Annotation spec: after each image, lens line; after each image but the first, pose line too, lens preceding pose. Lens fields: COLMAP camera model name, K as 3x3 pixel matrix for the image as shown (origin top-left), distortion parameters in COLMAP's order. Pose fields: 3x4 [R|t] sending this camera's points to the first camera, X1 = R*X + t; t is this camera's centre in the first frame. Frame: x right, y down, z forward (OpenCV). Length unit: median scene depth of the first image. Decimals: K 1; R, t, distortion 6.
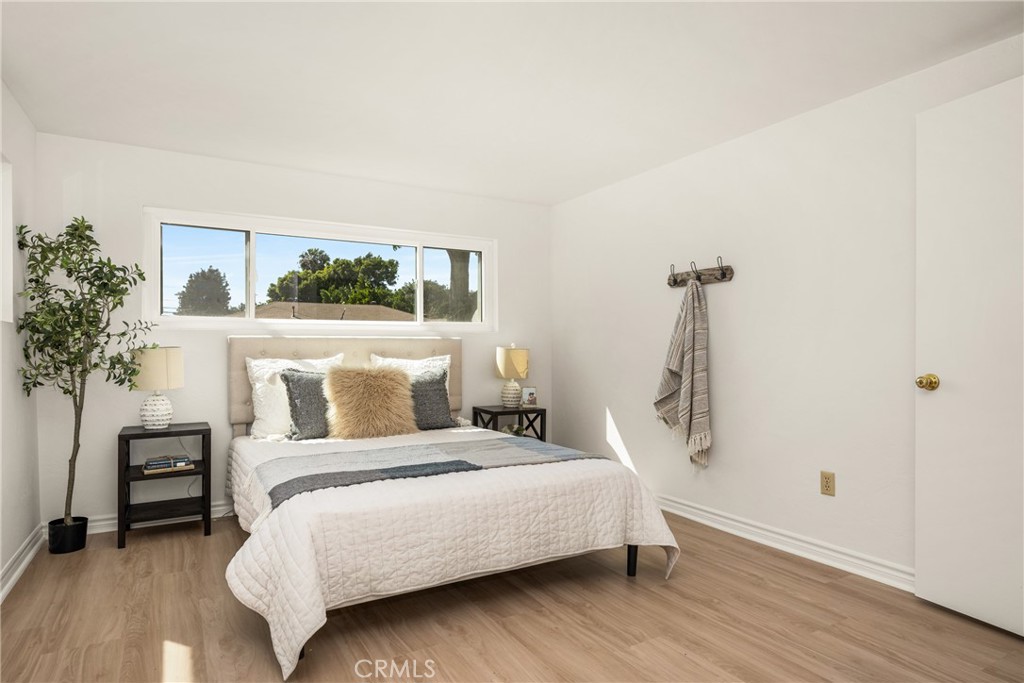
lens RADIAL K [[587.8, 0, 512.0], [0, 587.8, 341.5], [0, 0, 1]] dist [0.036327, 0.000088]
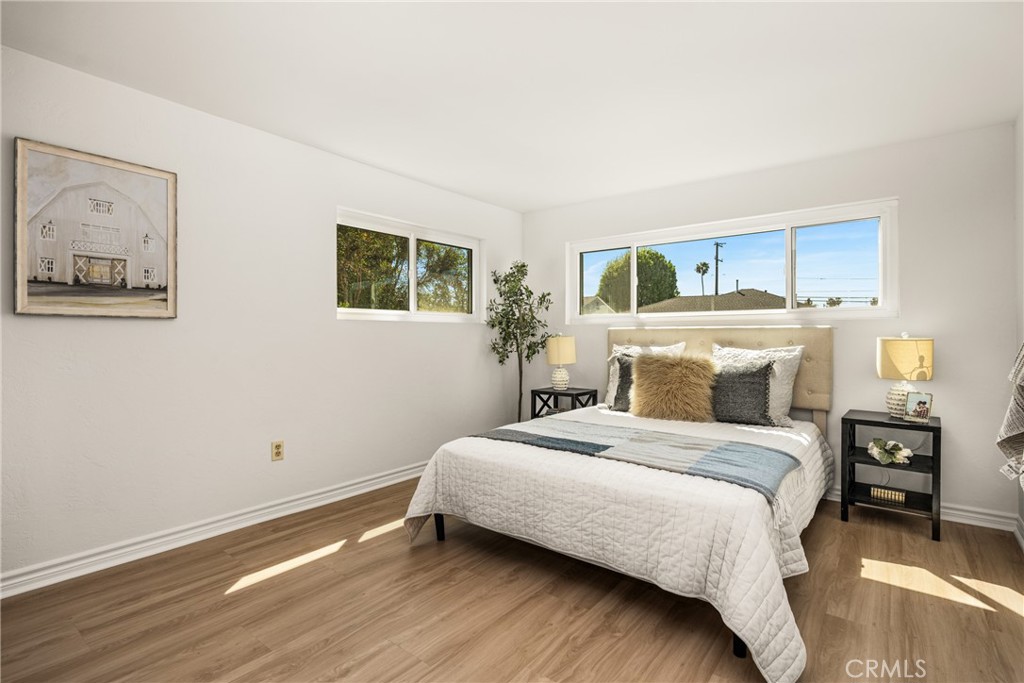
lens RADIAL K [[489.3, 0, 512.0], [0, 489.3, 341.5], [0, 0, 1]] dist [0.002130, 0.000310]
pose [[0.371965, 0.008018, -0.928212, 0.595260], [0.007712, 0.999901, 0.011727, 0.007034], [0.928215, -0.011520, 0.371866, 0.486497]]
